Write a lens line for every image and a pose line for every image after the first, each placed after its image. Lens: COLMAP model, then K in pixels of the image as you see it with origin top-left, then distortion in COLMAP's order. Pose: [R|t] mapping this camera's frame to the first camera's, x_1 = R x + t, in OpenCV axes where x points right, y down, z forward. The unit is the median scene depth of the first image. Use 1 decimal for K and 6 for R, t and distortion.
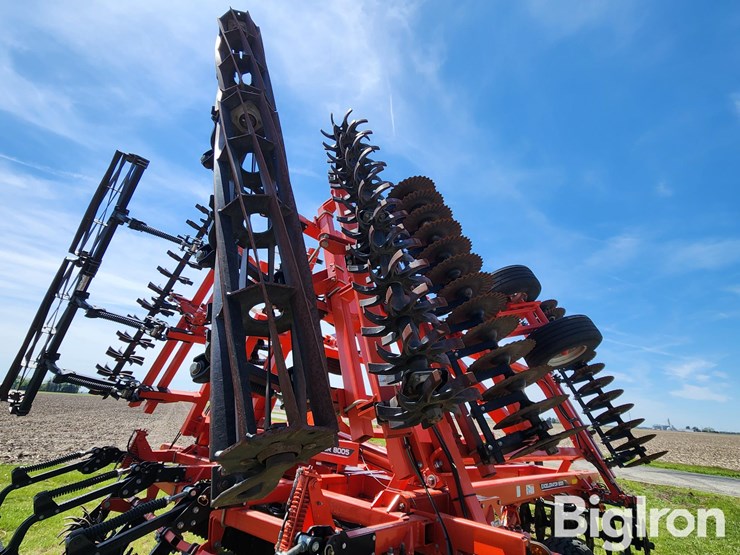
lens RADIAL K [[371.9, 0, 373.3], [0, 371.9, 271.7], [0, 0, 1]] dist [-0.002385, 0.002400]
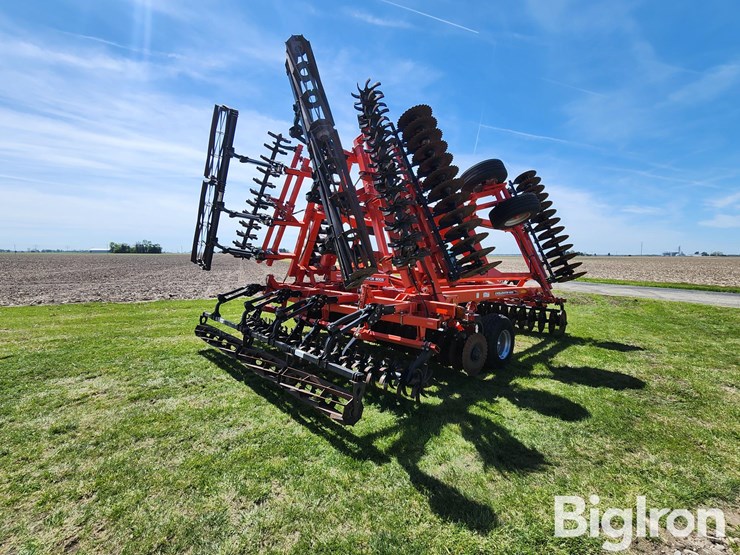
lens RADIAL K [[371.9, 0, 373.3], [0, 371.9, 271.7], [0, 0, 1]] dist [-0.002385, 0.002400]
pose [[0.994284, -0.047728, -0.095509, 0.050383], [0.081645, 0.916313, 0.392051, -0.235143], [0.068805, -0.397608, 0.914972, -0.565957]]
